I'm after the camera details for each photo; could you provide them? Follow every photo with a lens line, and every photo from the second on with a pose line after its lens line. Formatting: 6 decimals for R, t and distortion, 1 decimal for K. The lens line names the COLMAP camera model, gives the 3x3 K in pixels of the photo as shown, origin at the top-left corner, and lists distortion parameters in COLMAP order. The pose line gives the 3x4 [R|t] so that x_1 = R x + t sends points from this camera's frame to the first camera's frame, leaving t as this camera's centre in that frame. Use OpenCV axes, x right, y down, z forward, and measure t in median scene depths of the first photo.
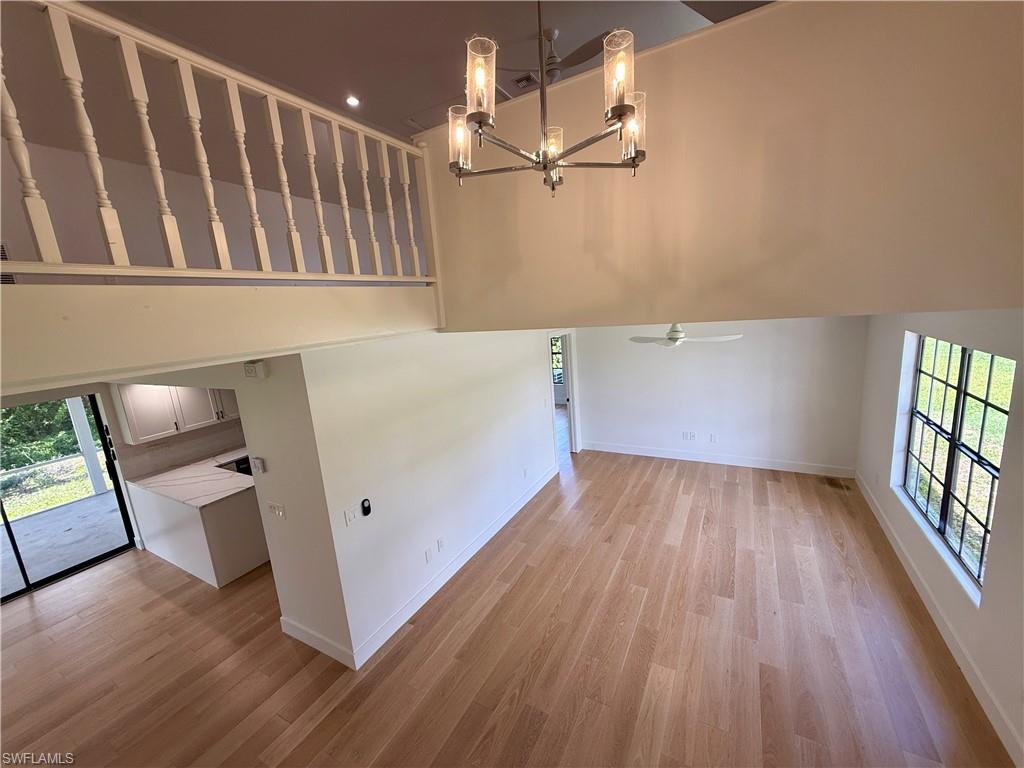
lens RADIAL K [[408.4, 0, 510.3], [0, 408.4, 385.1], [0, 0, 1]] dist [-0.000232, 0.000243]
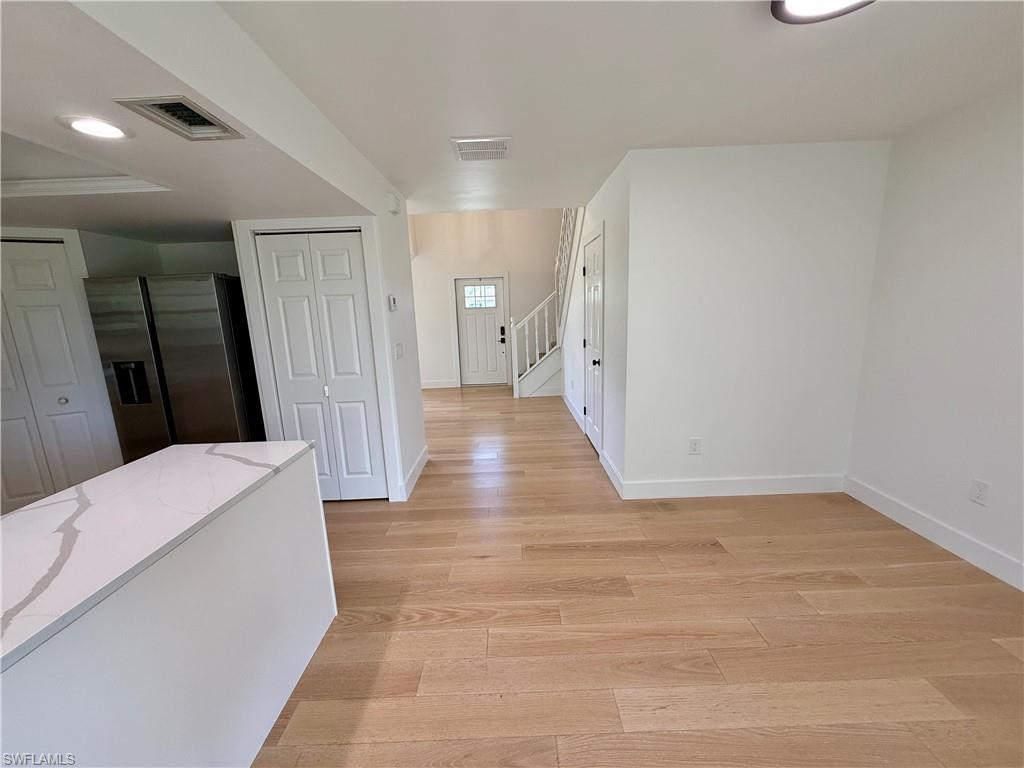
lens RADIAL K [[408.4, 0, 510.3], [0, 408.4, 385.1], [0, 0, 1]] dist [-0.000232, 0.000243]
pose [[-0.490719, -0.069183, 0.868567, -1.239707], [0.240691, 0.947292, 0.211439, 0.186950], [-0.837414, 0.312813, -0.448202, 0.967981]]
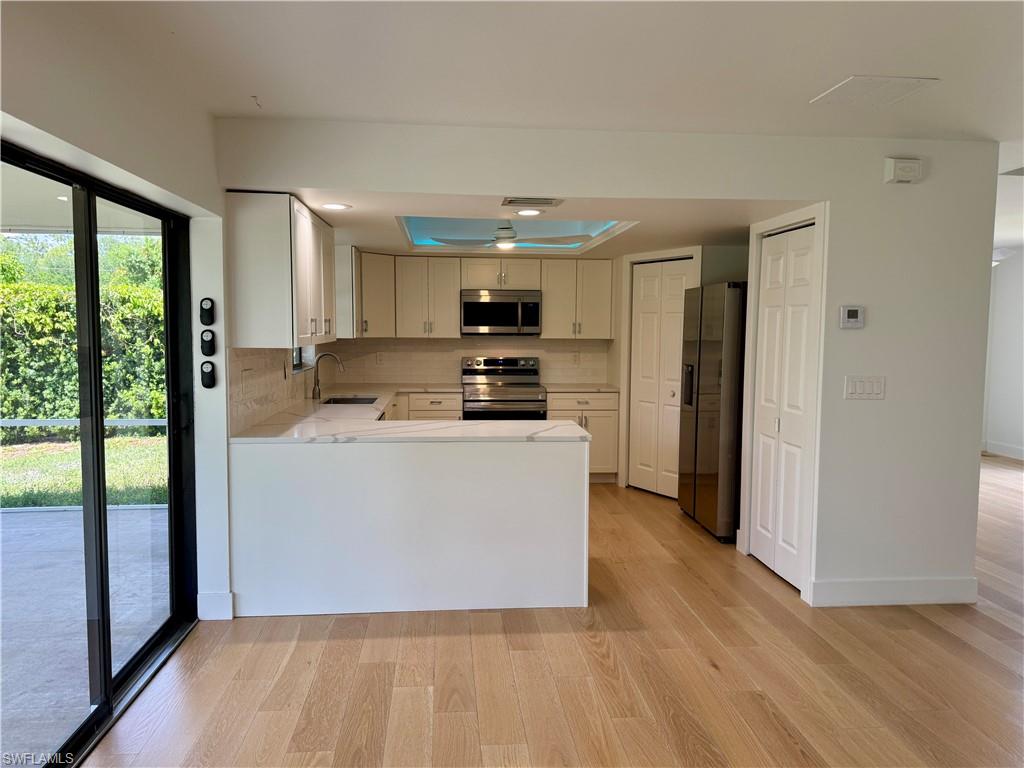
lens RADIAL K [[752.7, 0, 512.0], [0, 752.7, 384.0], [0, 0, 1]] dist [0.105836, -0.140399]
pose [[0.819535, 0.042841, 0.571426, -1.370708], [0.035429, 0.991506, -0.125146, 0.340234], [-0.571934, 0.122807, 0.811055, 0.239664]]
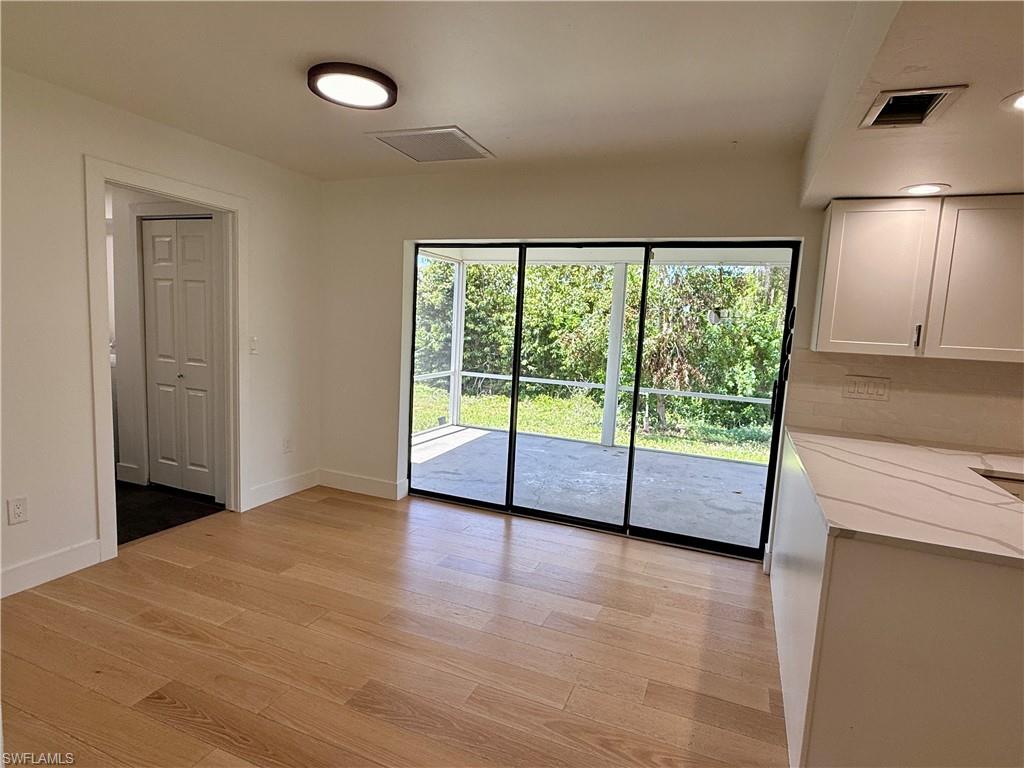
lens RADIAL K [[554.8, 0, 511.4], [0, 554.8, 387.6], [0, 0, 1]] dist [-0.000246, 0.000045]
pose [[0.120681, 0.203512, -0.971606, -0.416306], [-0.248779, 0.953726, 0.168867, 0.189960], [0.961013, 0.221336, 0.165726, 0.672912]]
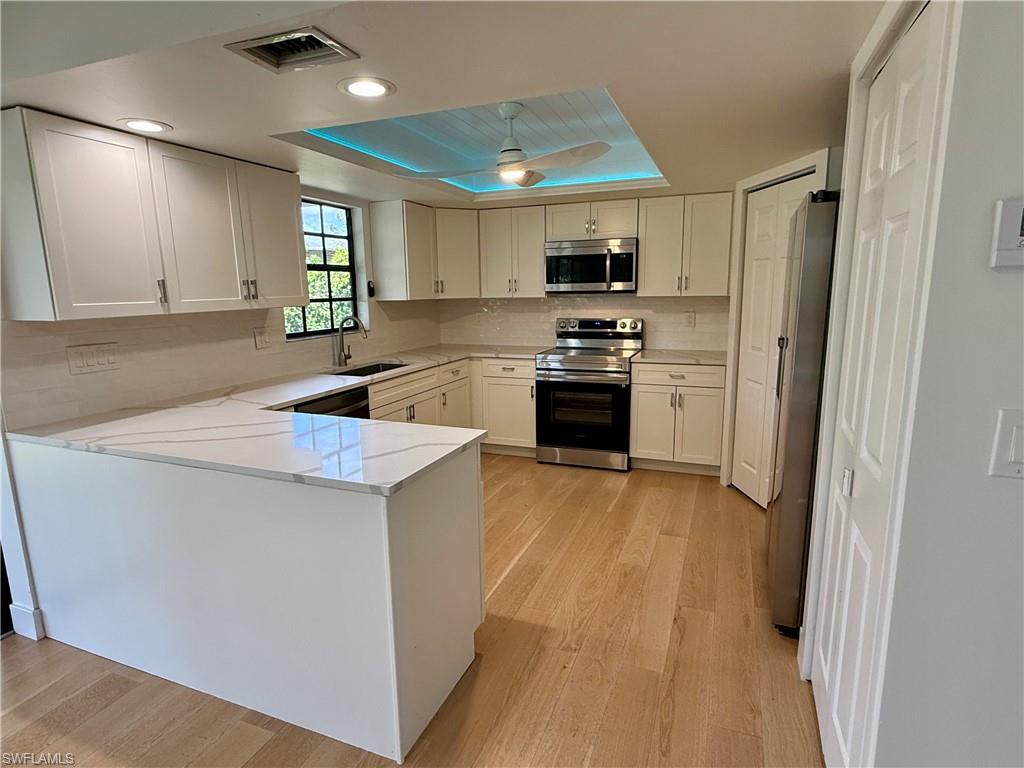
lens RADIAL K [[554.8, 0, 511.4], [0, 554.8, 387.6], [0, 0, 1]] dist [-0.000246, 0.000045]
pose [[0.988901, 0.038590, 0.143479, -0.711488], [-0.036152, 0.999155, -0.019559, 0.225742], [-0.144112, 0.014155, 0.989460, 0.576861]]
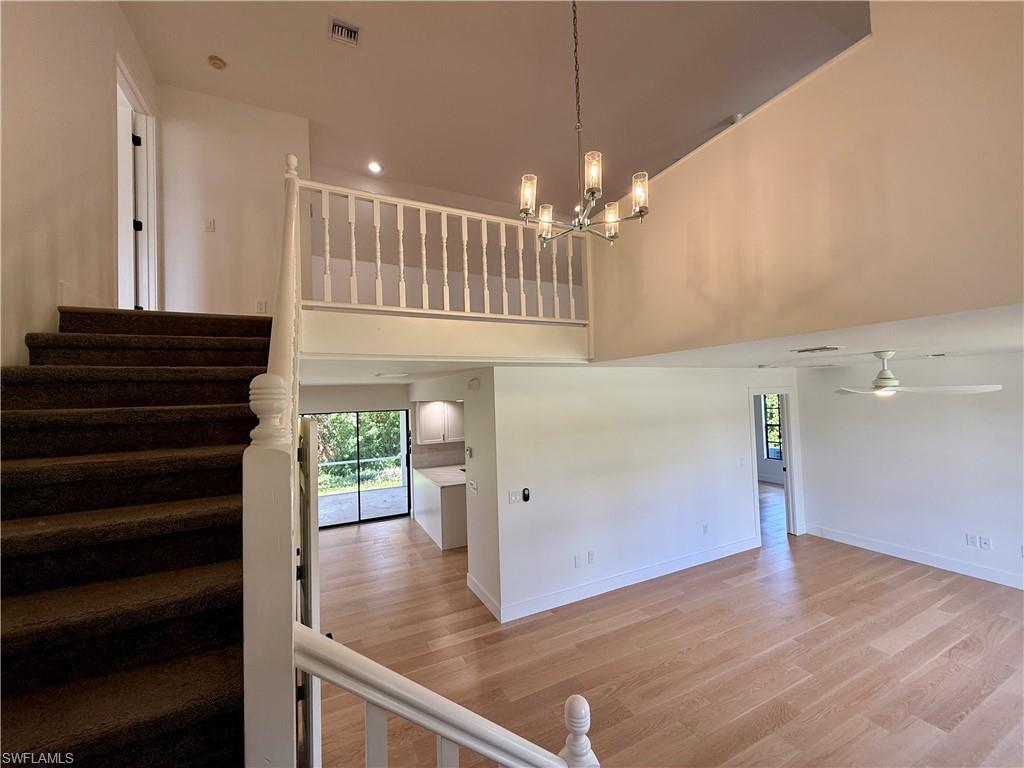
lens RADIAL K [[408.4, 0, 510.3], [0, 408.4, 385.1], [0, 0, 1]] dist [-0.000232, 0.000243]
pose [[0.822799, 0.036097, -0.567185, 0.247863], [-0.141105, 0.979708, -0.142345, 0.112025], [0.550538, 0.197154, 0.811196, -0.114607]]
